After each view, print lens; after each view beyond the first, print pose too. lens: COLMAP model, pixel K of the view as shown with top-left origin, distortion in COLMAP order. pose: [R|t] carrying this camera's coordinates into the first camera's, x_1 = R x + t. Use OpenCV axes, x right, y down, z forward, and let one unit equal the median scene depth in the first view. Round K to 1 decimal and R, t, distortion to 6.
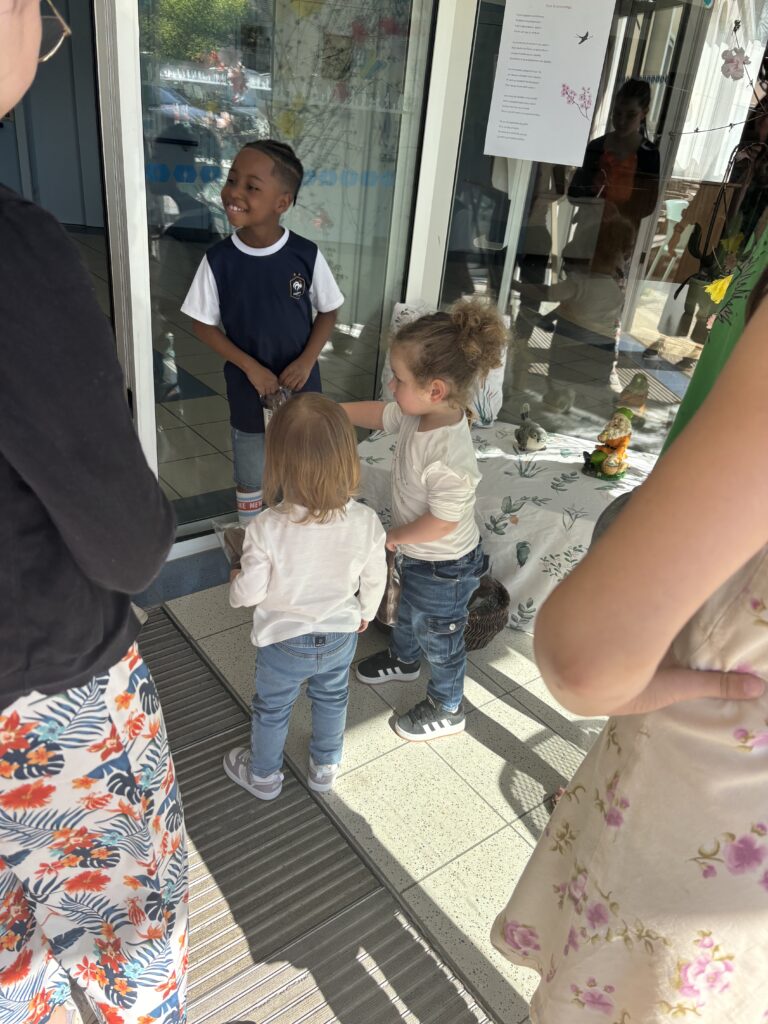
lens RADIAL K [[783.3, 0, 383.6], [0, 783.3, 522.3], [0, 0, 1]] dist [0.035922, -0.030295]
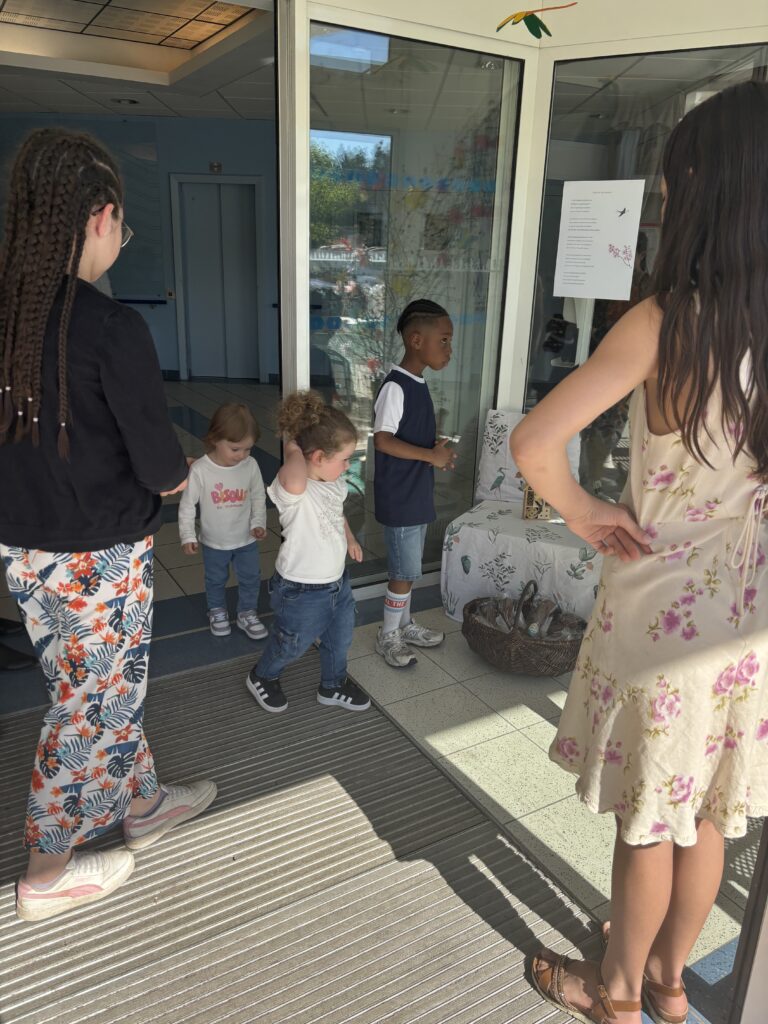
lens RADIAL K [[783.3, 0, 378.7], [0, 783.3, 504.5], [0, 0, 1]] dist [0.035922, -0.030295]
pose [[0.990369, -0.029536, -0.135264, 0.005045], [0.002972, 0.981289, -0.192516, 0.114279], [0.138419, 0.190260, 0.971927, -0.226584]]
